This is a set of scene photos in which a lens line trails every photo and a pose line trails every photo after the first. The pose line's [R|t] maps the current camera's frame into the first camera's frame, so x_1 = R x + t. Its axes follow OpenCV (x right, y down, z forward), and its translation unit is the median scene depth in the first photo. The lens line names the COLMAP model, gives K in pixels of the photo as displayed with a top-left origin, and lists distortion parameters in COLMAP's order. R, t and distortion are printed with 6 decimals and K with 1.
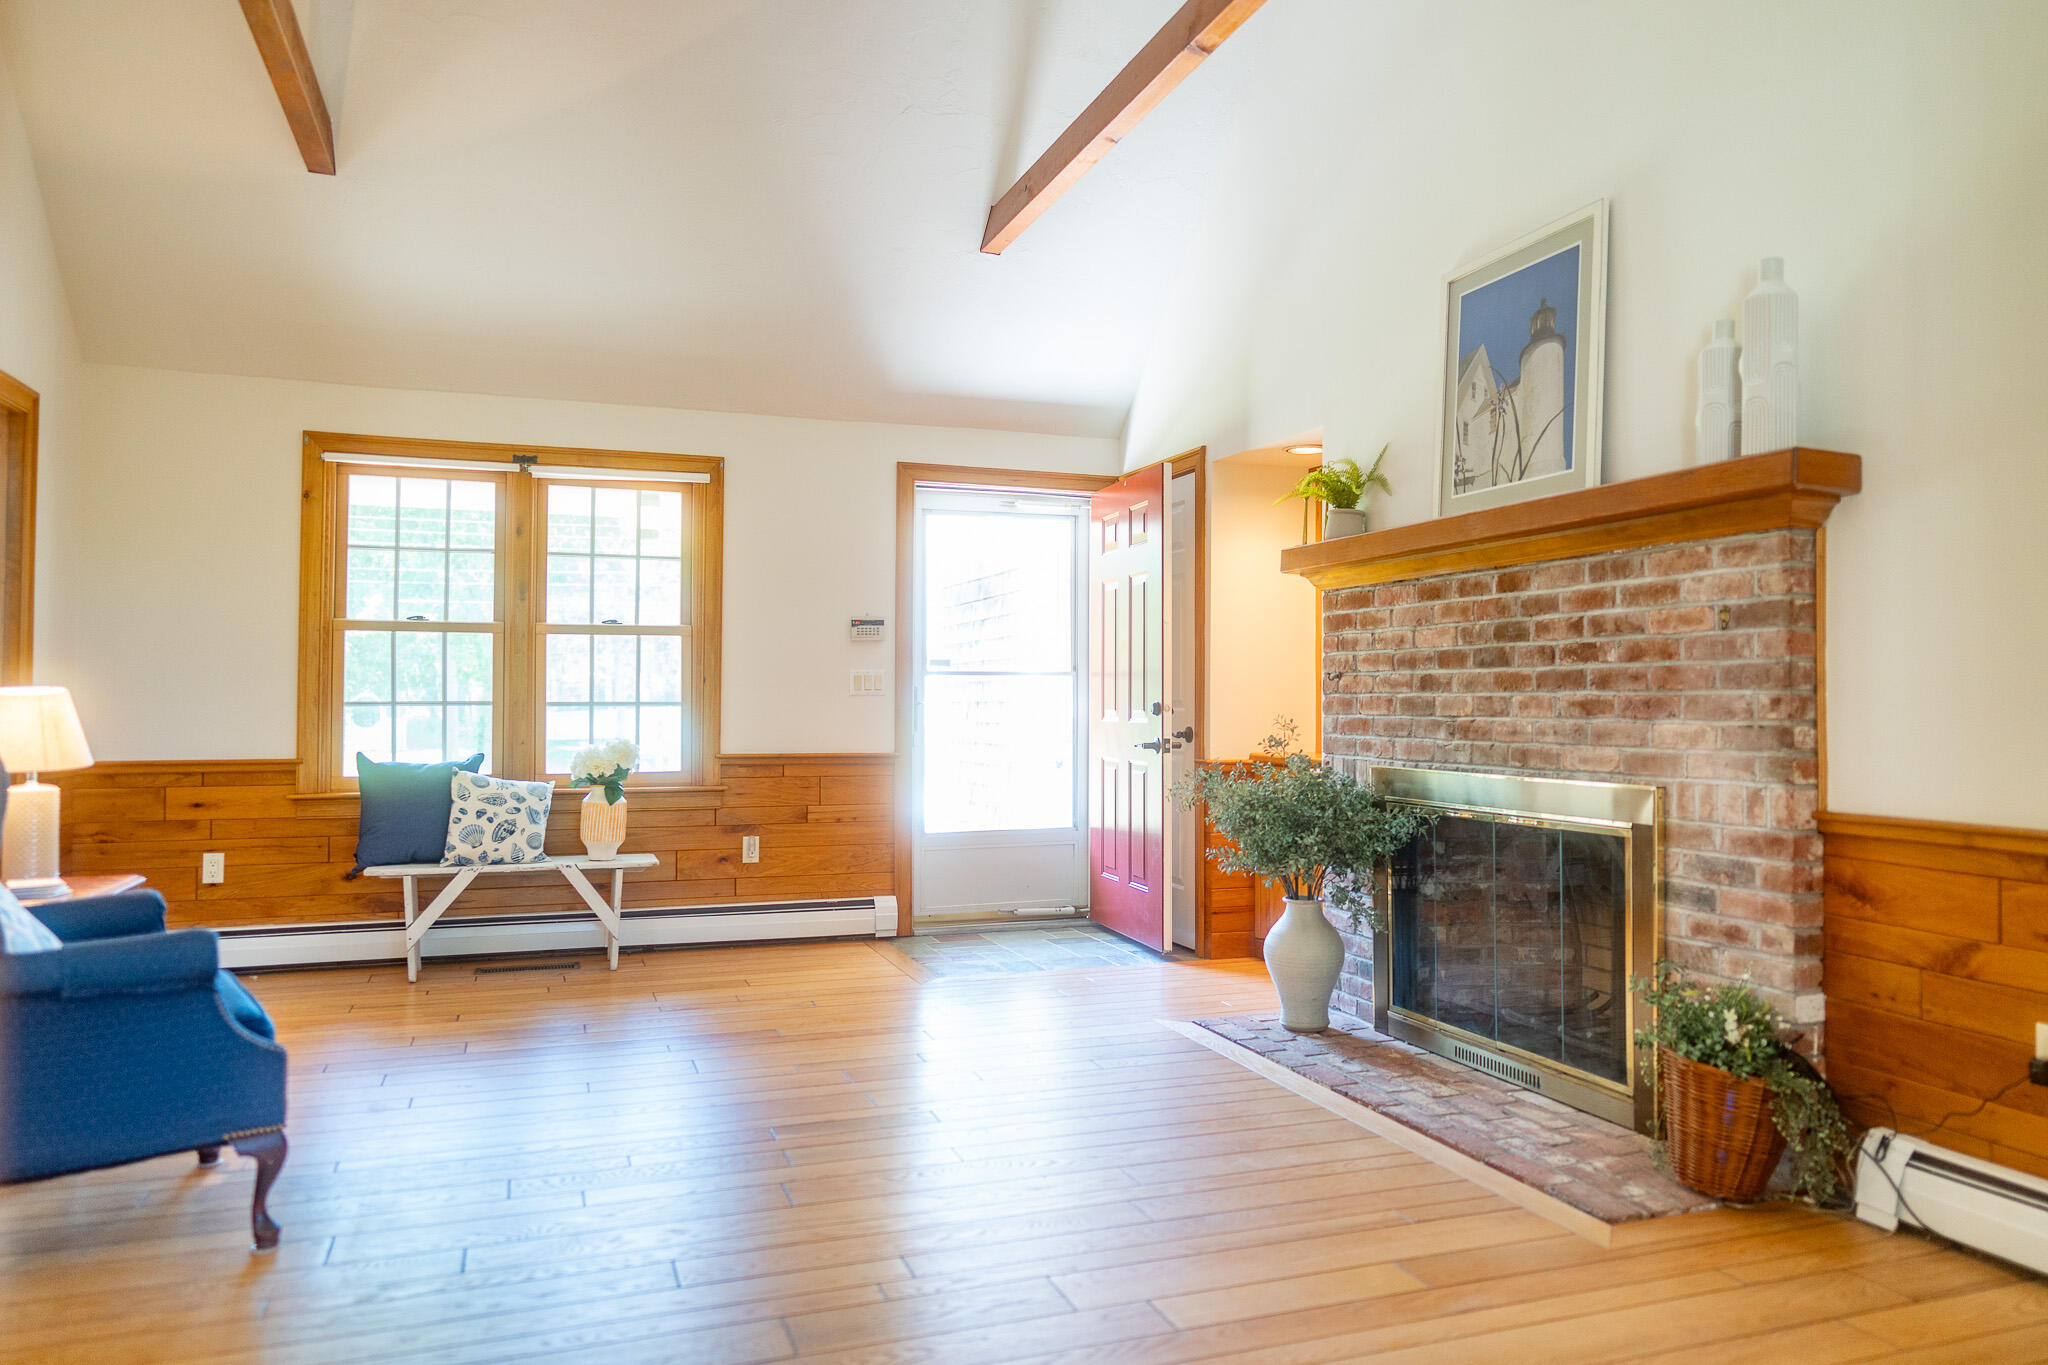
lens RADIAL K [[1351.9, 0, 1025.9], [0, 1351.9, 673.0], [0, 0, 1]] dist [-0.000055, 0.008826]
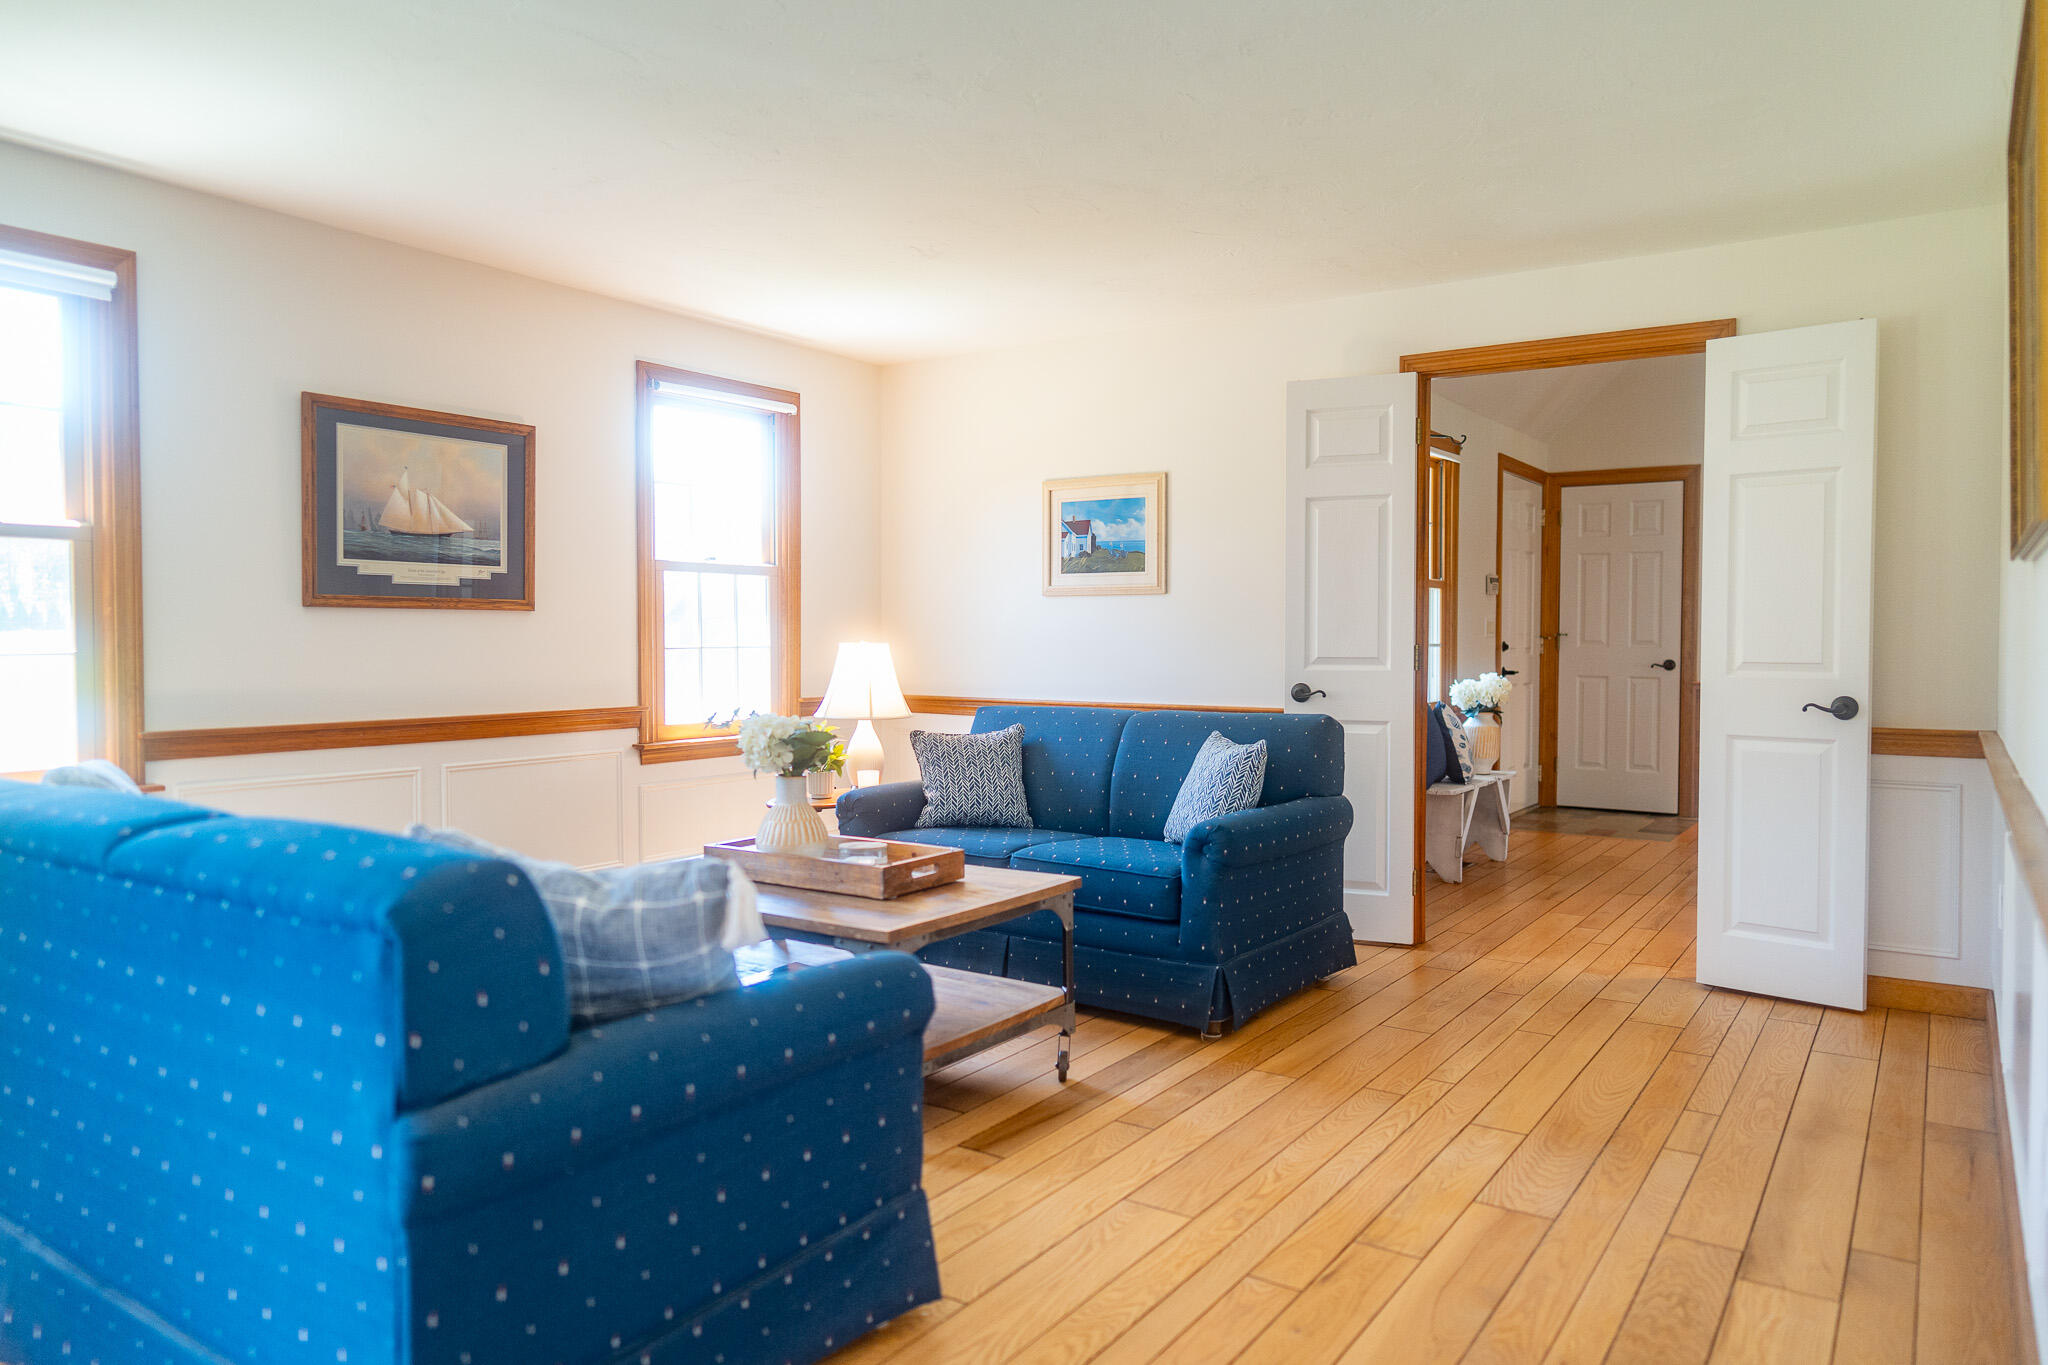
lens RADIAL K [[1351.9, 0, 1040.8], [0, 1351.9, 668.5], [0, 0, 1]] dist [-0.000055, 0.008826]
pose [[0.811461, -0.014481, 0.584227, -2.050980], [-0.015232, 0.998829, 0.045915, -0.009050], [-0.584208, -0.046157, 0.810290, 0.385821]]
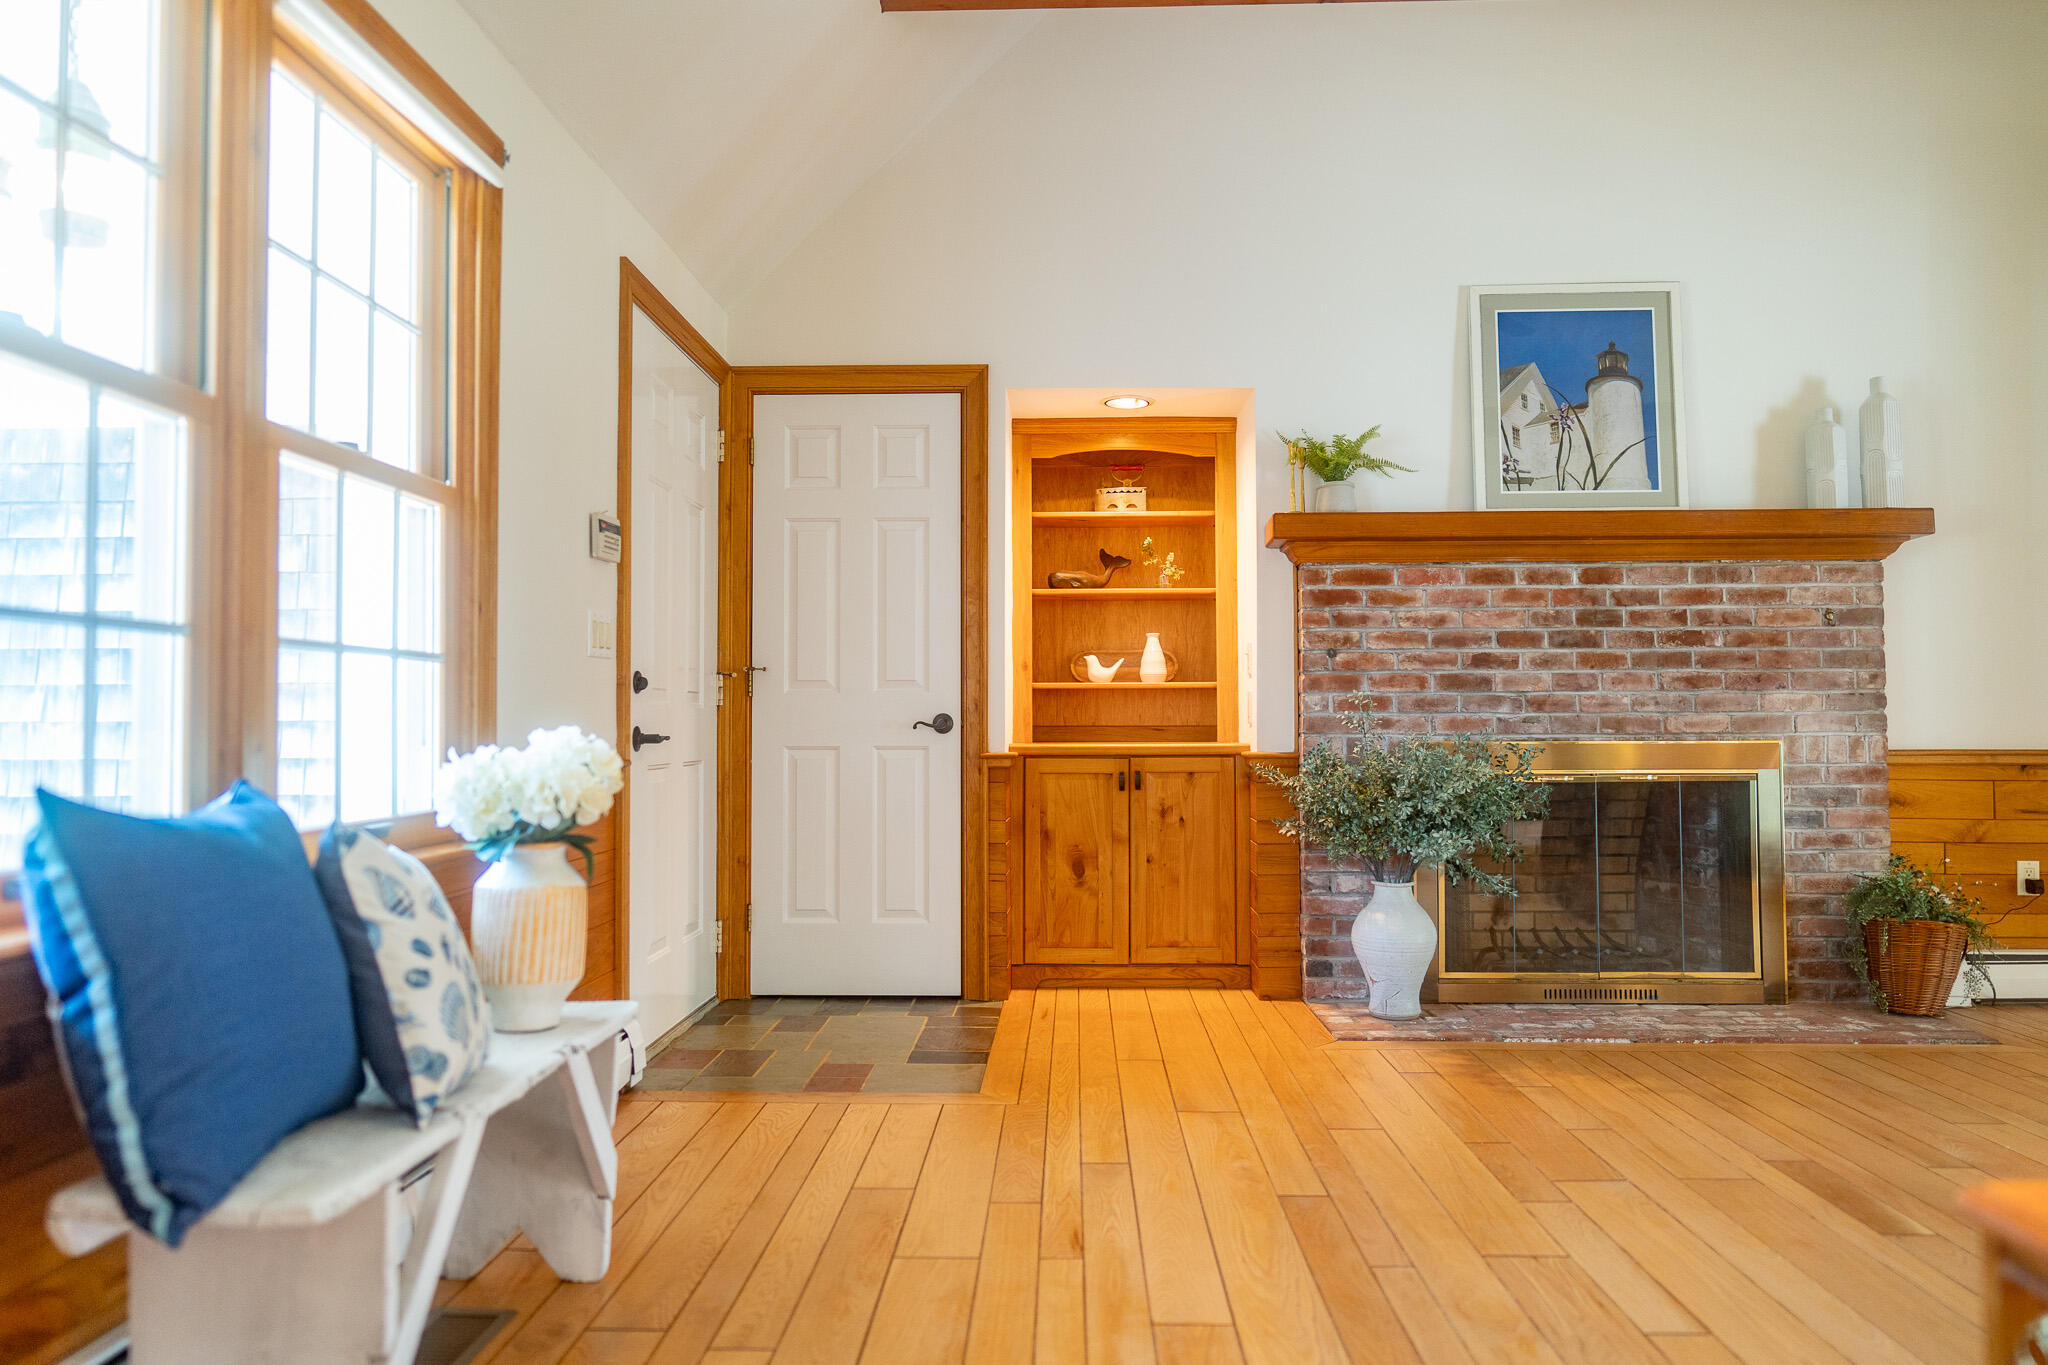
lens RADIAL K [[1351.9, 0, 1010.6], [0, 1351.9, 676.1], [0, 0, 1]] dist [-0.000055, 0.008826]
pose [[0.384397, 0.030480, 0.922664, -0.974065], [-0.016783, 0.999520, -0.026027, 0.062429], [-0.923015, -0.005481, 0.384724, 1.086806]]
